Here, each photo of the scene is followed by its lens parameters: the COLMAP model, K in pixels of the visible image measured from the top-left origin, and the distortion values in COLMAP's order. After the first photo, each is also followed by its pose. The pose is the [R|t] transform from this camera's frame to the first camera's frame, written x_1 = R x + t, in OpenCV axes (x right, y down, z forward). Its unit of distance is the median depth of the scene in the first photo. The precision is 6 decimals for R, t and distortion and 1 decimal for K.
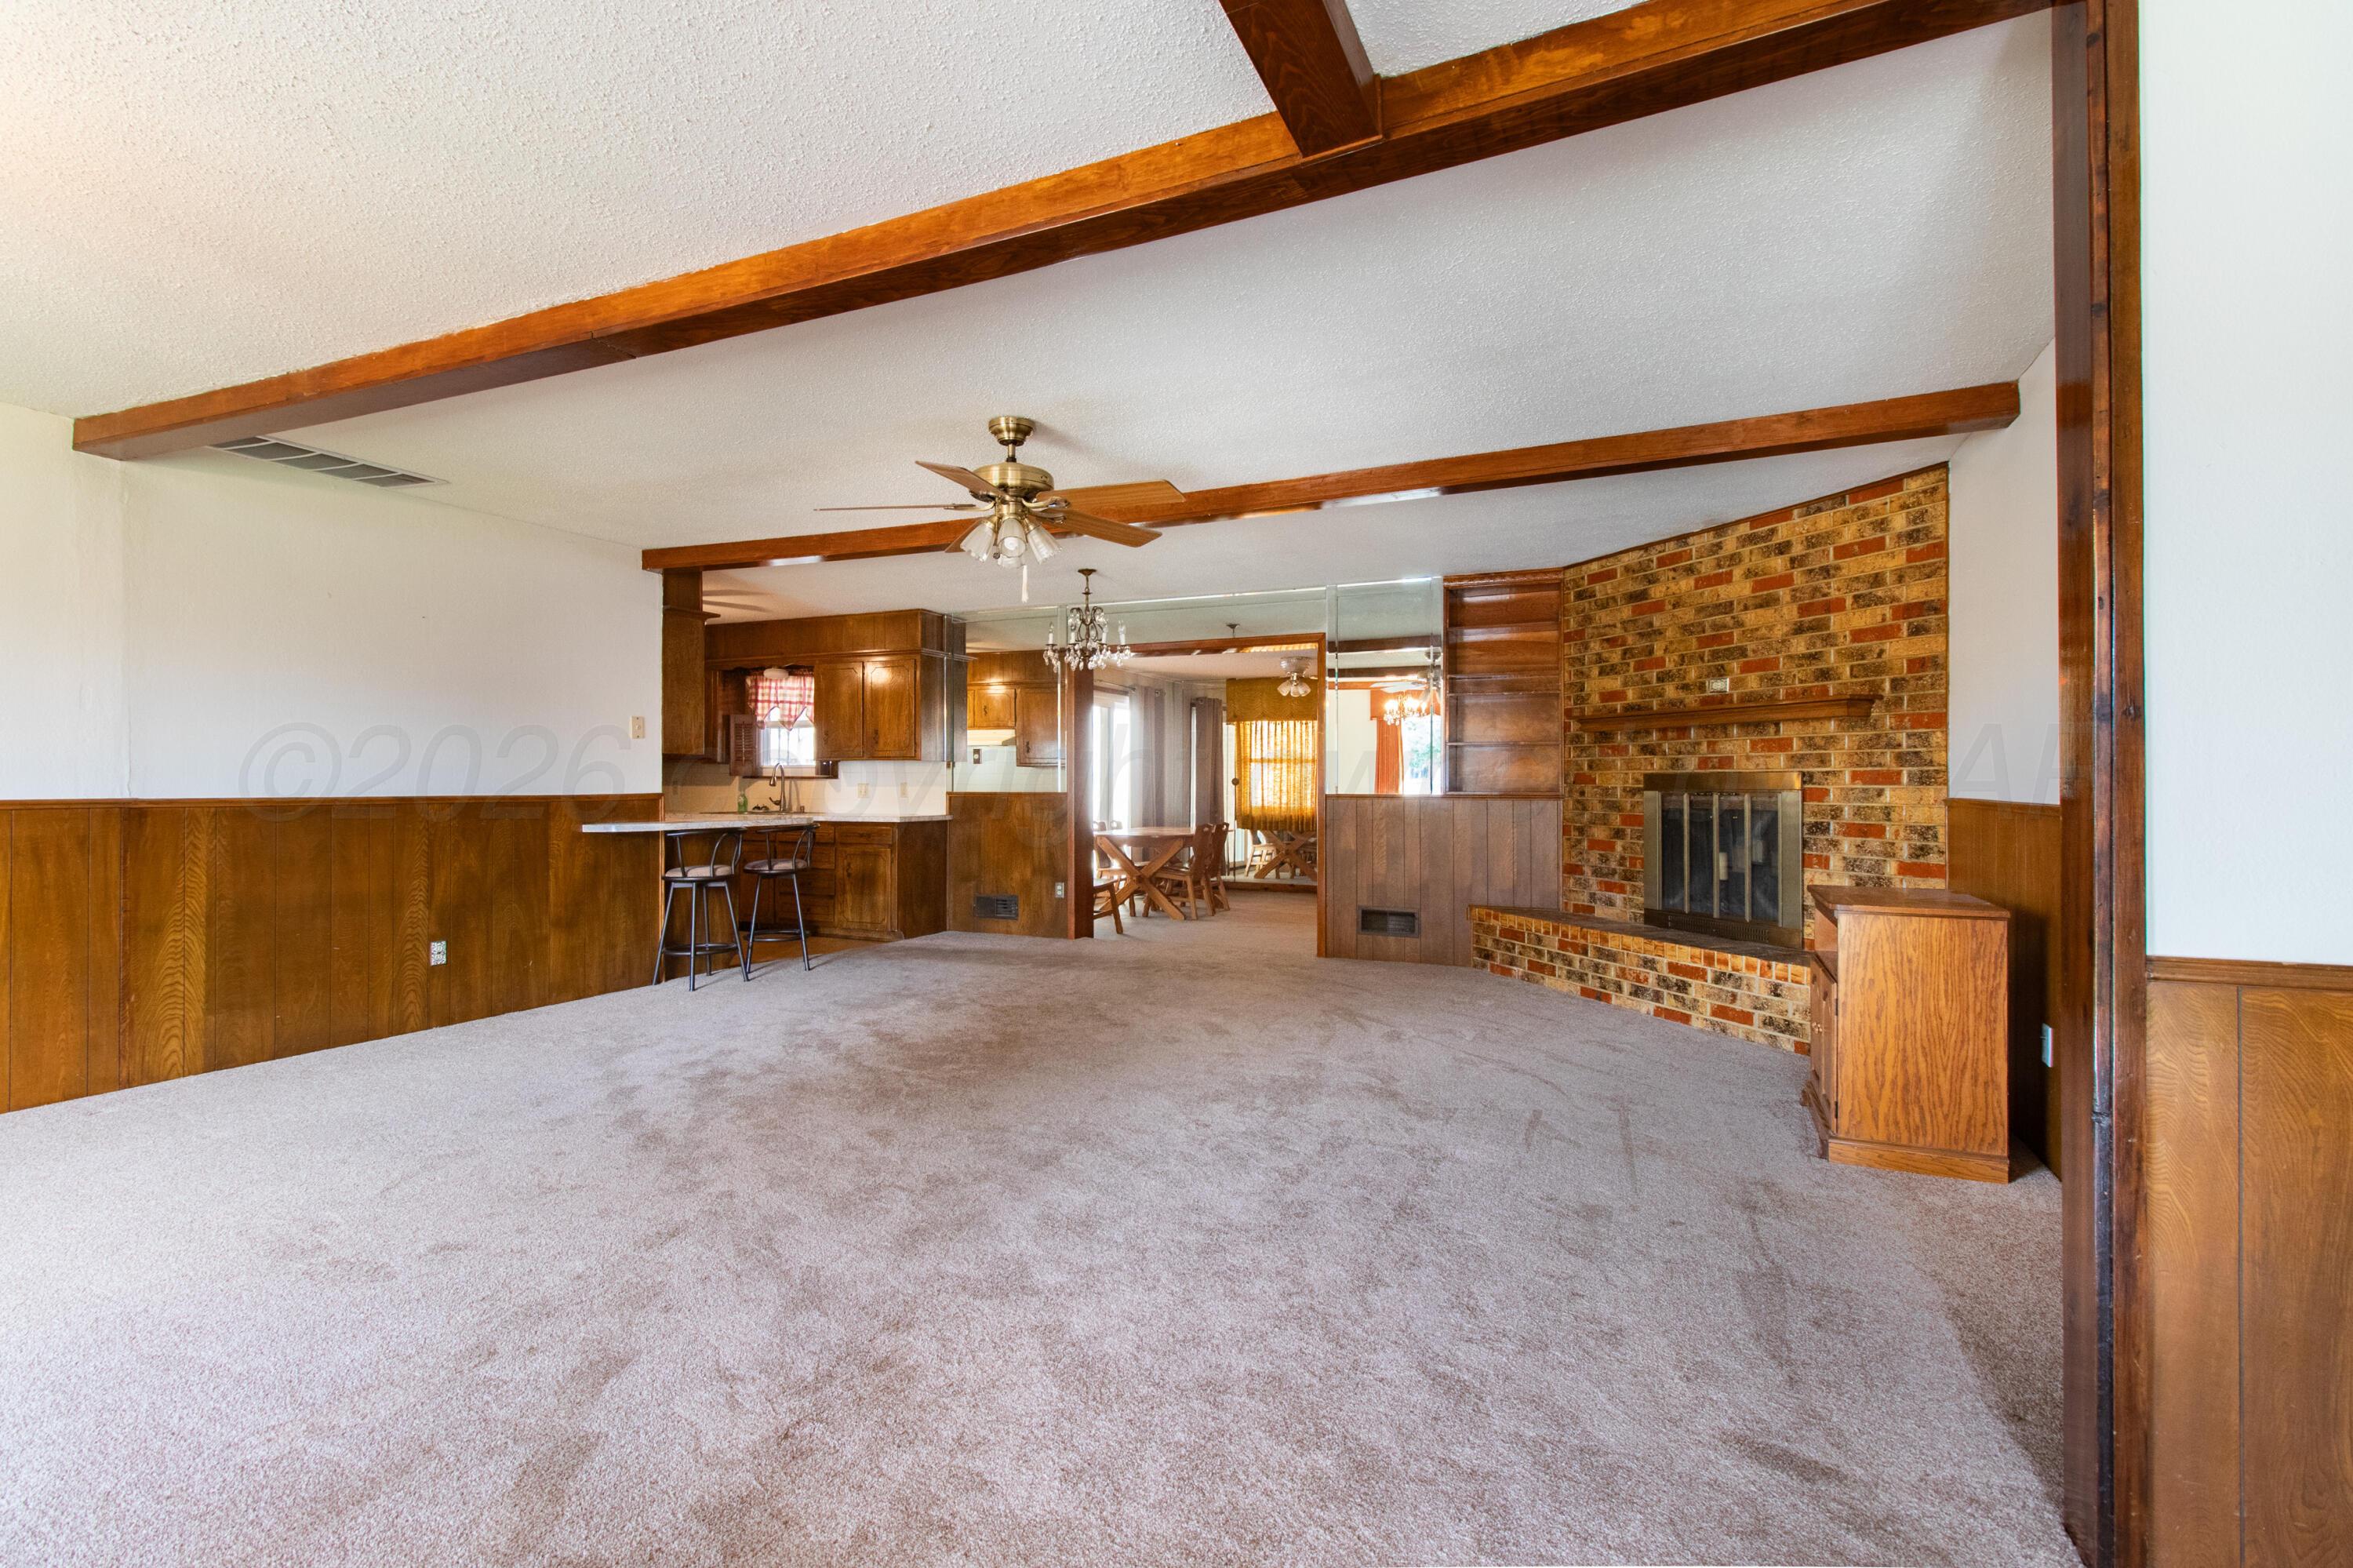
lens RADIAL K [[1098.8, 0, 1172.1], [0, 1098.8, 779.3], [0, 0, 1]] dist [-0.002014, 0.001668]
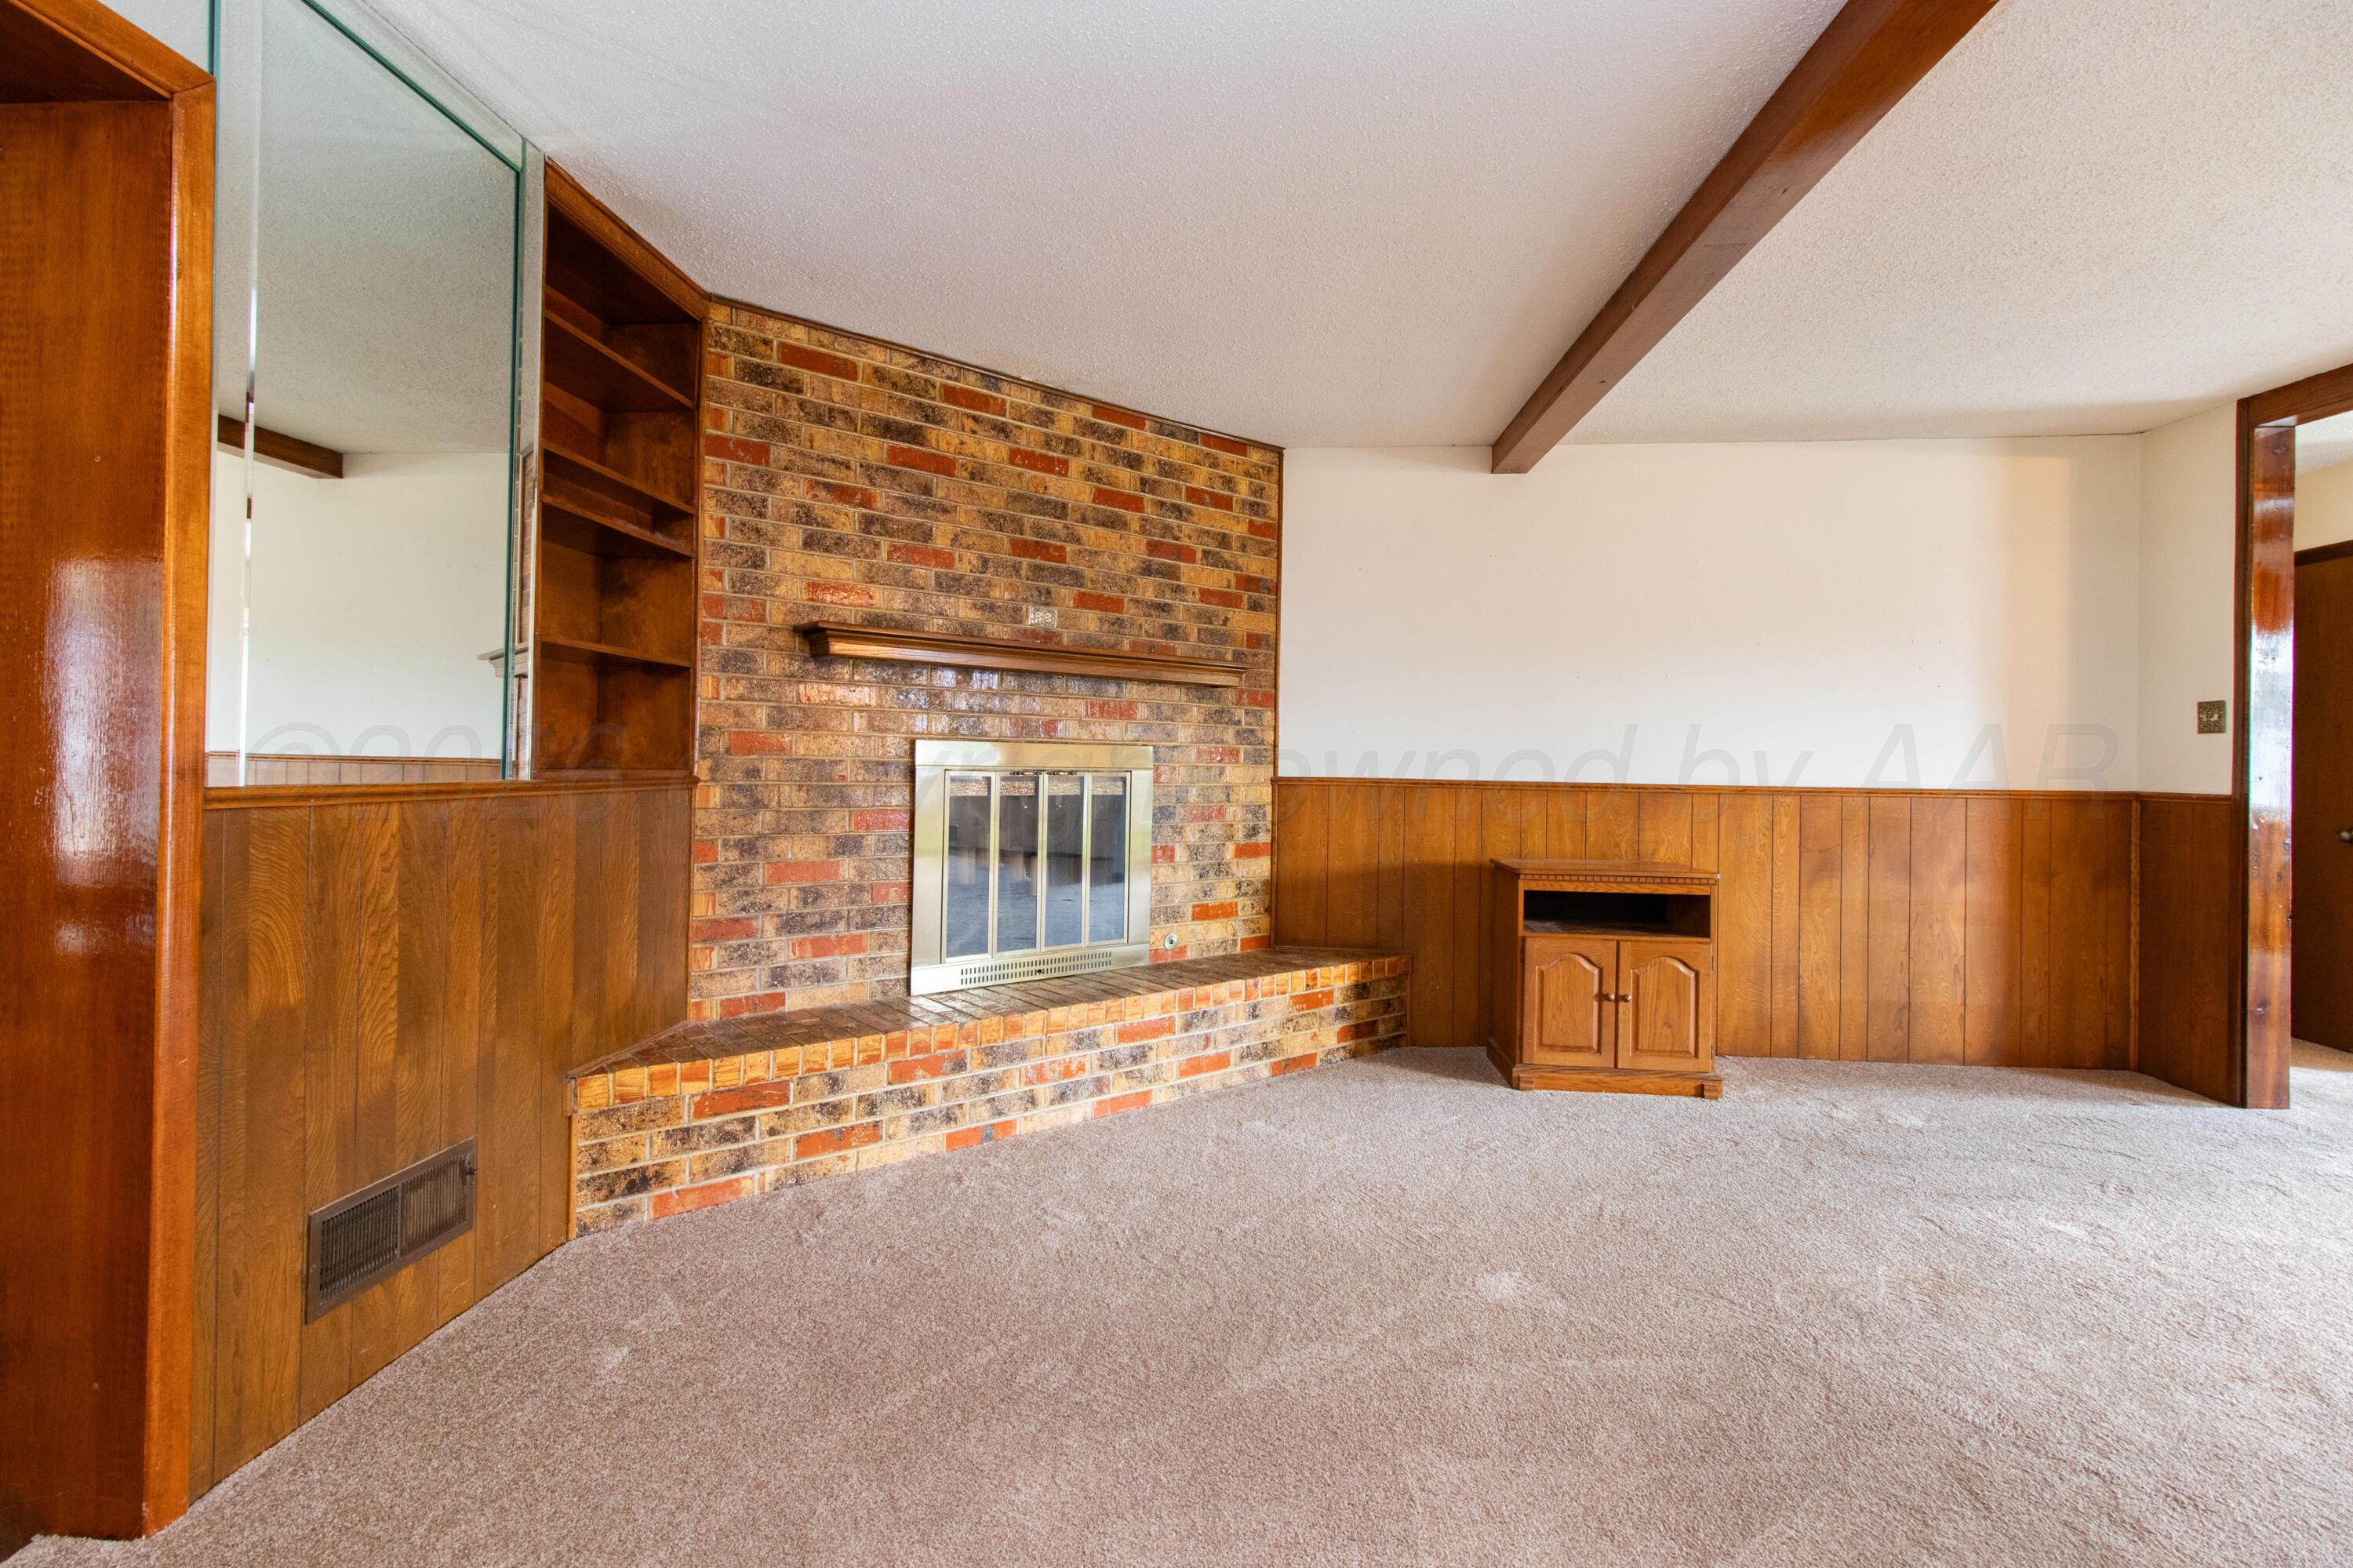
lens RADIAL K [[1098.8, 0, 1139.8], [0, 1098.8, 755.0], [0, 0, 1]] dist [-0.002014, 0.001668]
pose [[-0.314050, 0.004329, 0.949397, -0.192976], [-0.018624, 0.999769, -0.010719, 0.008661], [-0.949224, -0.021048, -0.313896, 1.241038]]
